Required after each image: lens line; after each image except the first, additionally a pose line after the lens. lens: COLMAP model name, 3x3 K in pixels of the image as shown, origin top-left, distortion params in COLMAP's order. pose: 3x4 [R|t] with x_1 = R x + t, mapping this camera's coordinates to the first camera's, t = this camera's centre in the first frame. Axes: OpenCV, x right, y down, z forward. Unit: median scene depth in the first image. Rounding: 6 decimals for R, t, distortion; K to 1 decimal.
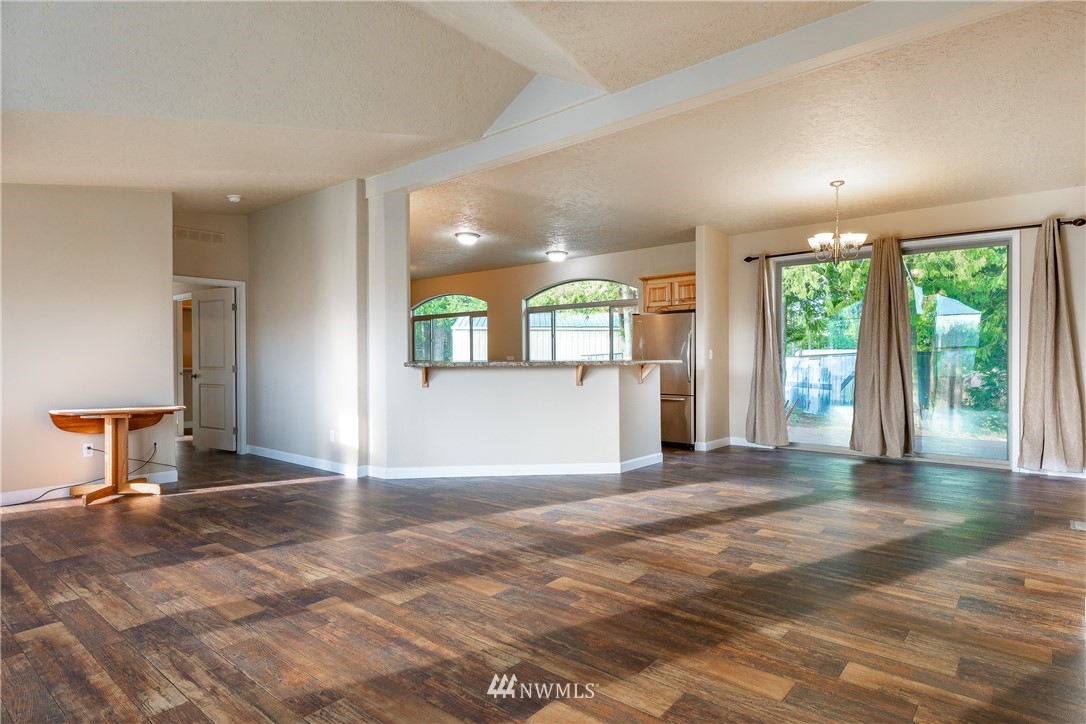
lens RADIAL K [[593.6, 0, 543.4], [0, 593.6, 362.5], [0, 0, 1]] dist [0.013226, -0.004839]
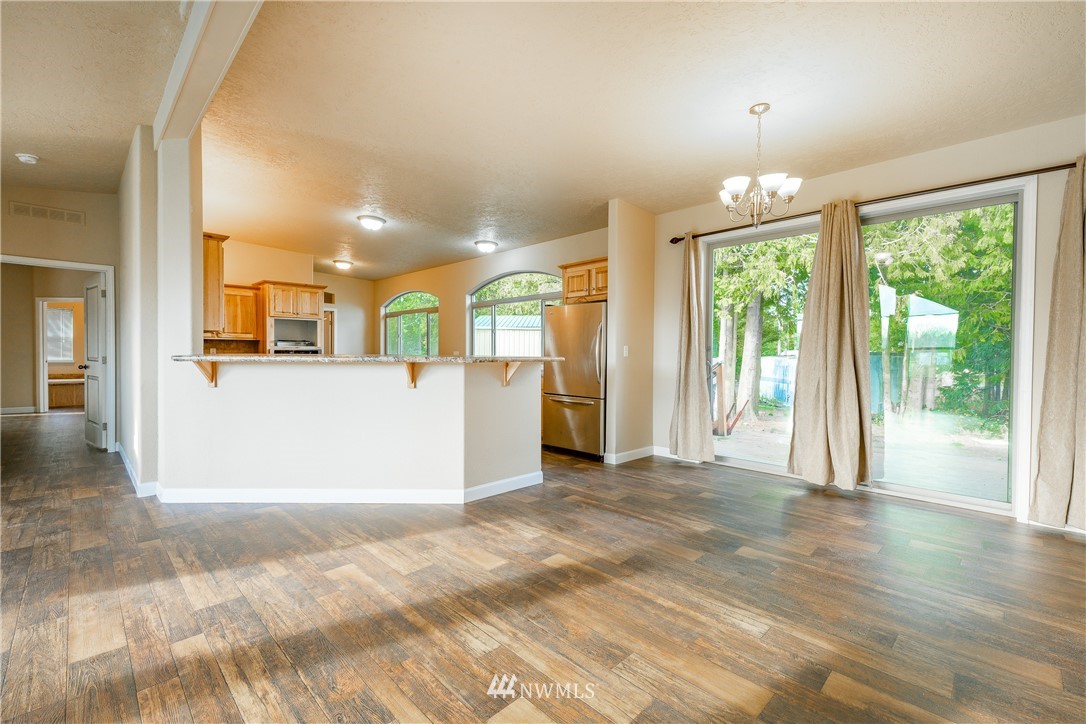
lens RADIAL K [[451.5, 0, 552.0], [0, 451.5, 361.8], [0, 0, 1]] dist [0.012960, -0.000455]
pose [[0.996285, 0.014166, -0.084949, 0.247584], [-0.013494, 0.999873, 0.008482, -0.002551], [0.085058, -0.007304, 0.996349, 0.366197]]
